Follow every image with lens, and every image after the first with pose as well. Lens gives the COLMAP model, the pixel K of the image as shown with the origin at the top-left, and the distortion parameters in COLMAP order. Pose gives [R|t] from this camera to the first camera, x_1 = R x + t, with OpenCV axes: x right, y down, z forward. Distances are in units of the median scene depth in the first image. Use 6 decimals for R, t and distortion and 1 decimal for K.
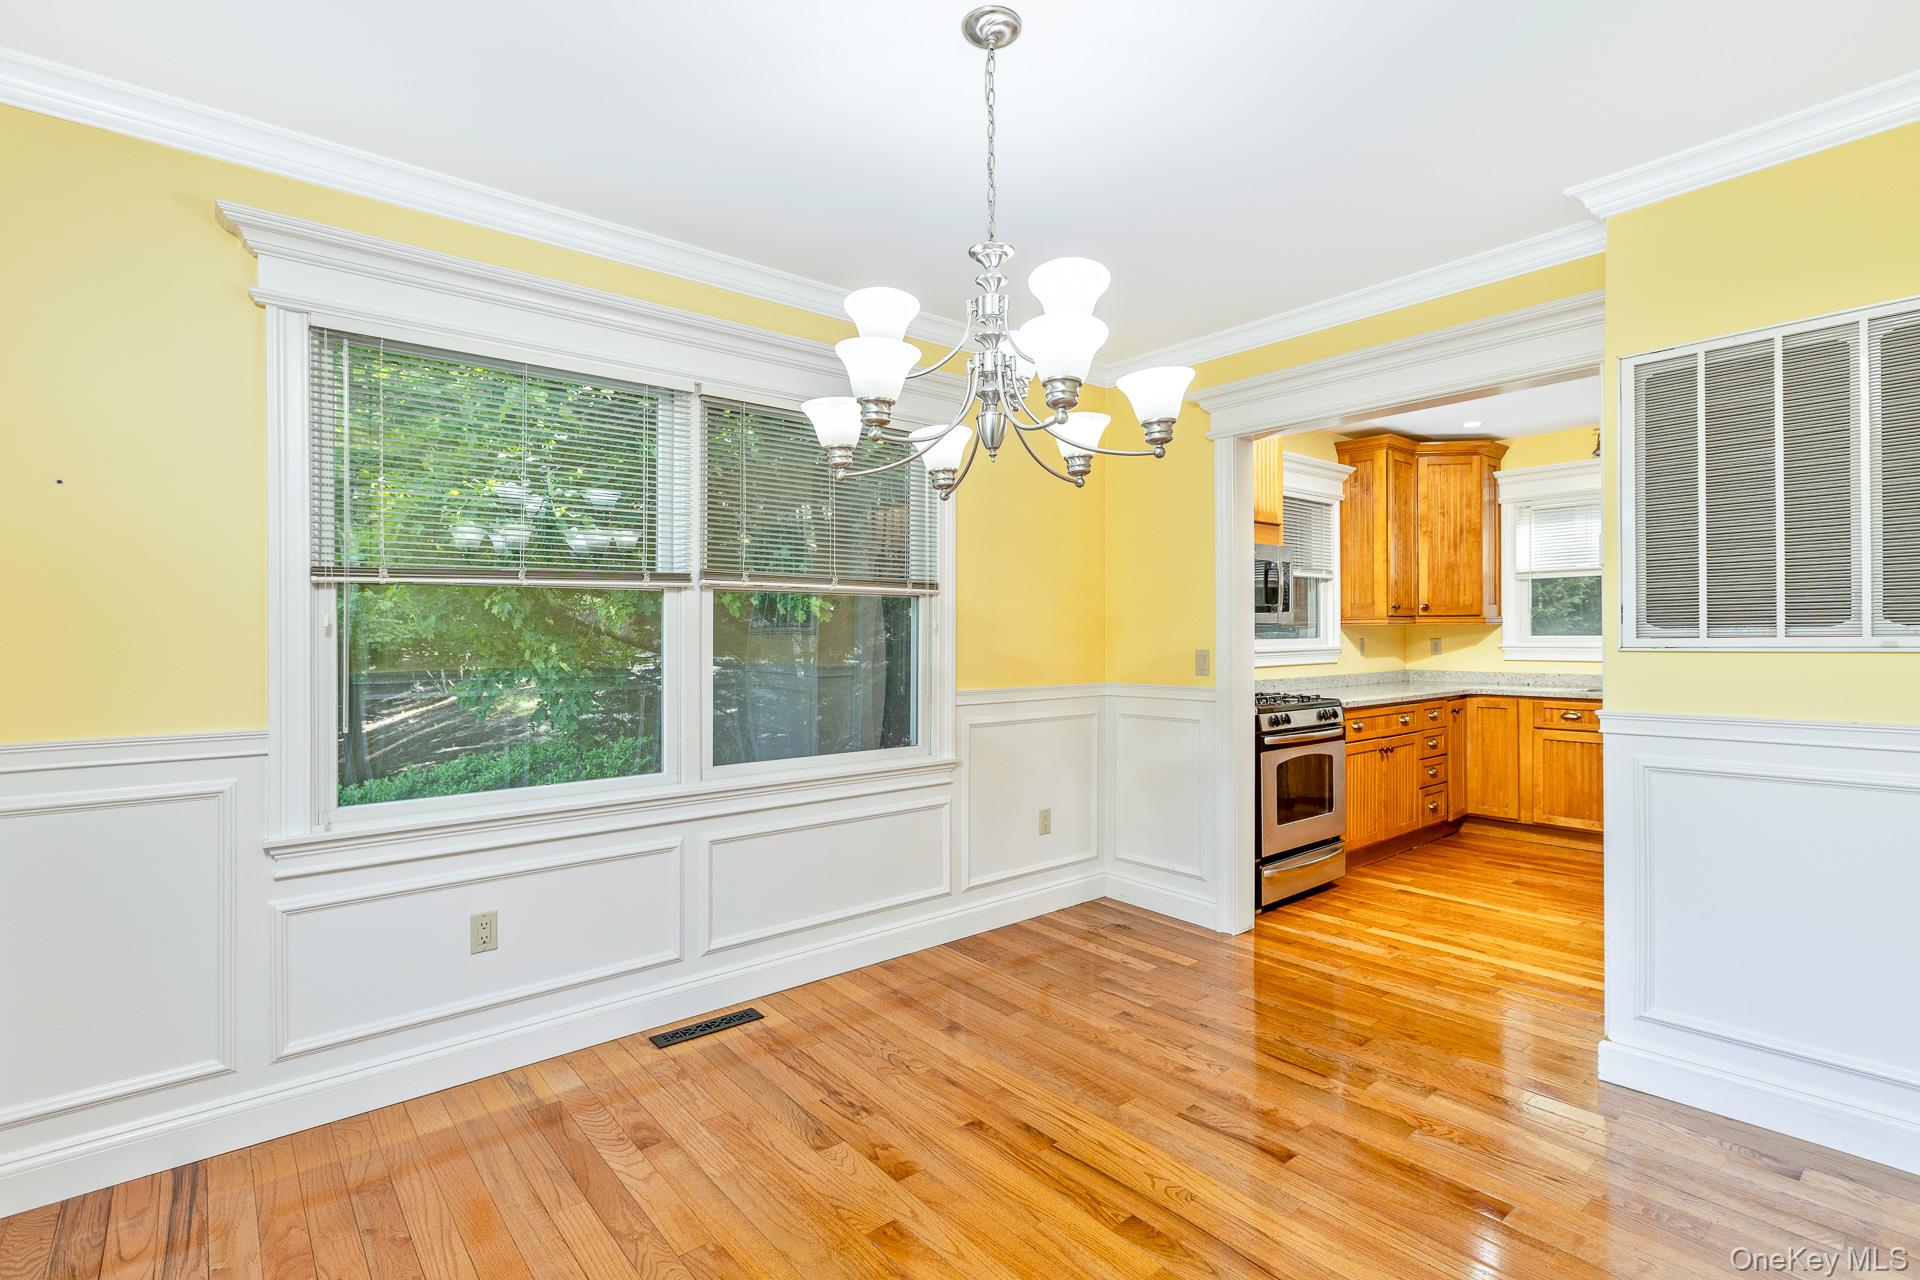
lens RADIAL K [[894.1, 0, 958.8], [0, 894.1, 638.7], [0, 0, 1]] dist [0.032349, -0.000002]
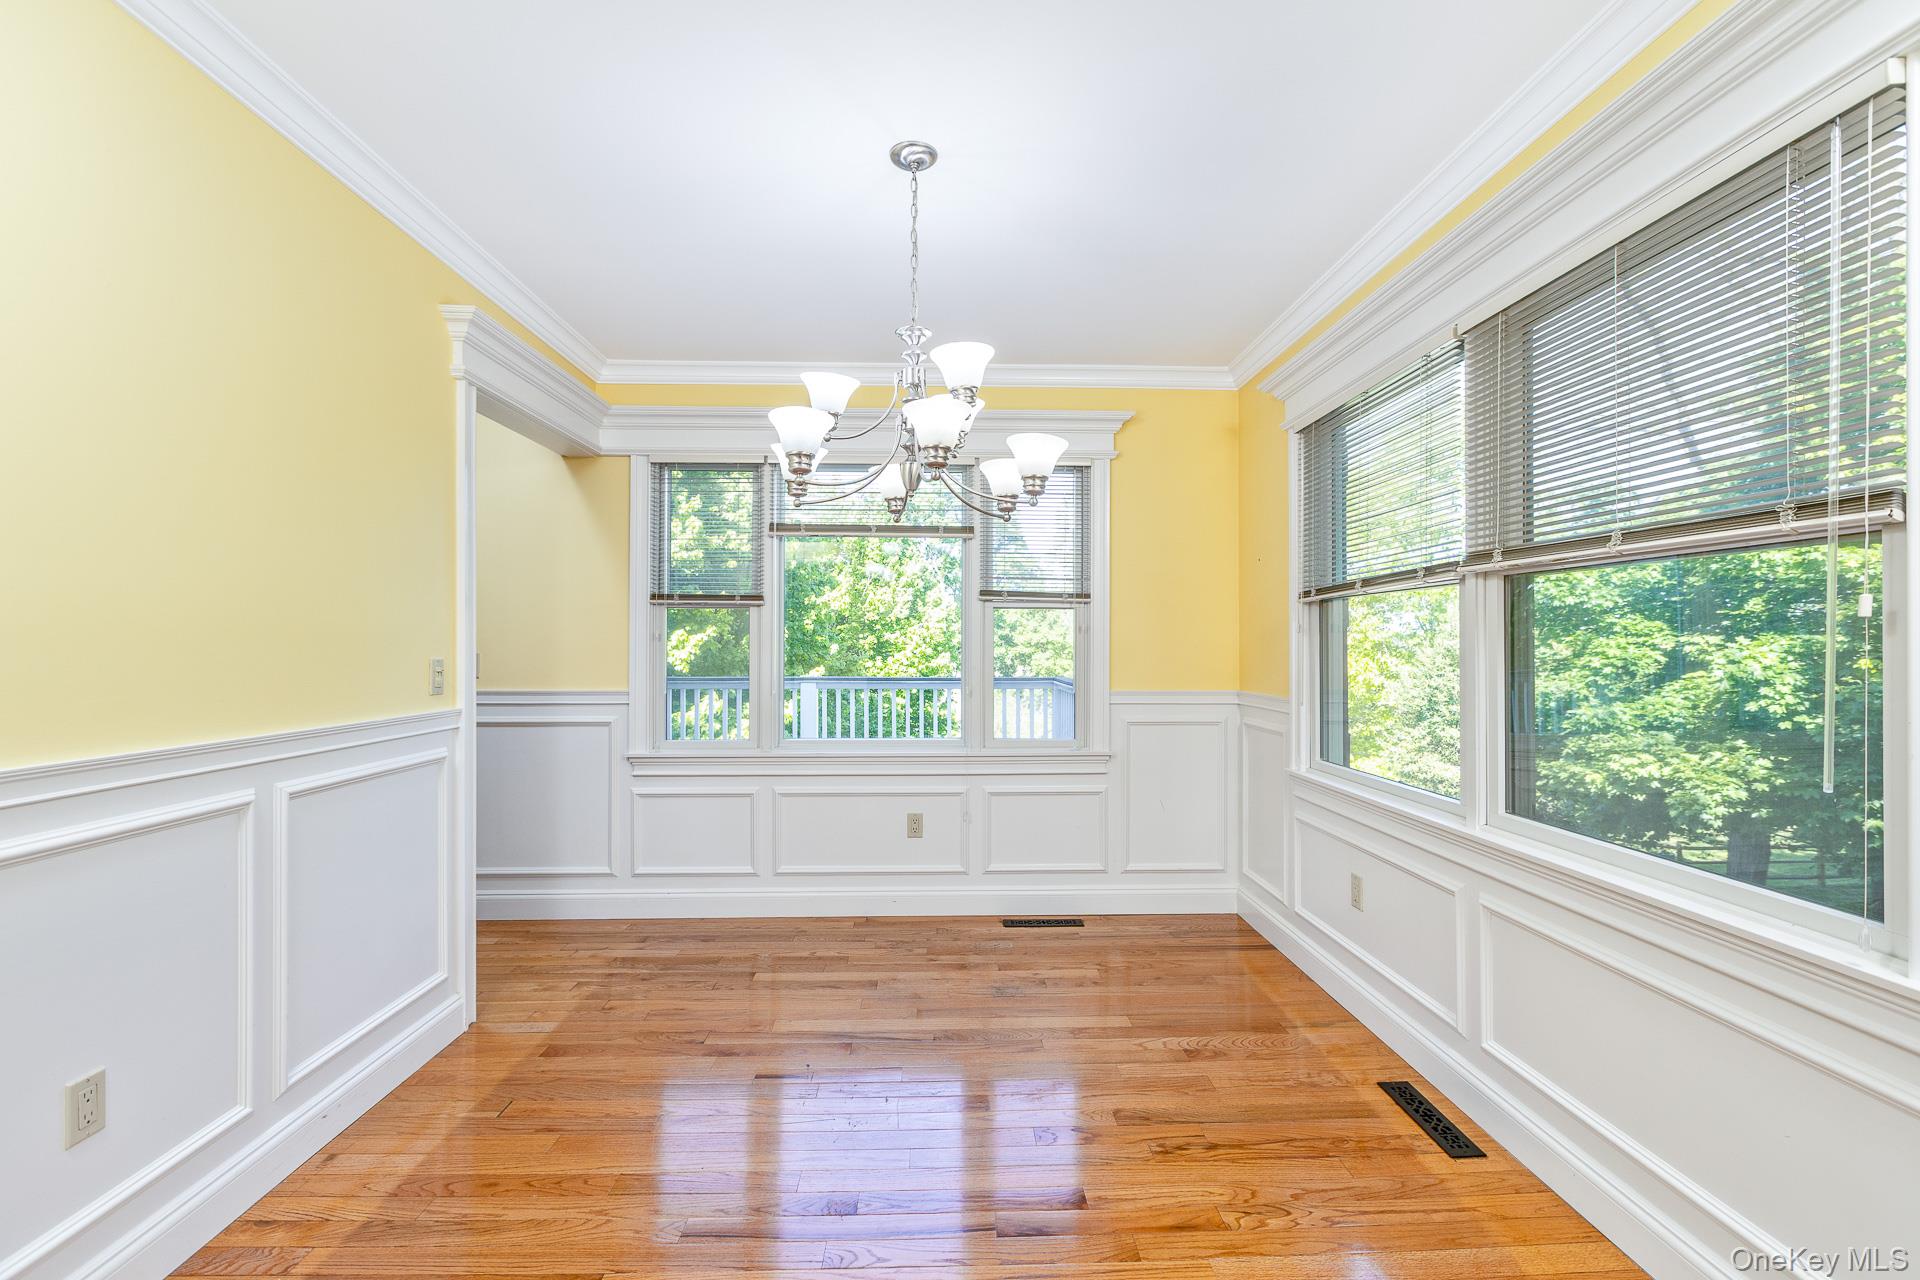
lens RADIAL K [[894.1, 0, 970.0], [0, 894.1, 640.2], [0, 0, 1]] dist [0.032349, -0.000002]
pose [[-0.604449, 0.005018, -0.796628, 0.727584], [0.002383, 0.999987, 0.004491, -0.003699], [0.796641, 0.000816, -0.604453, 1.363648]]
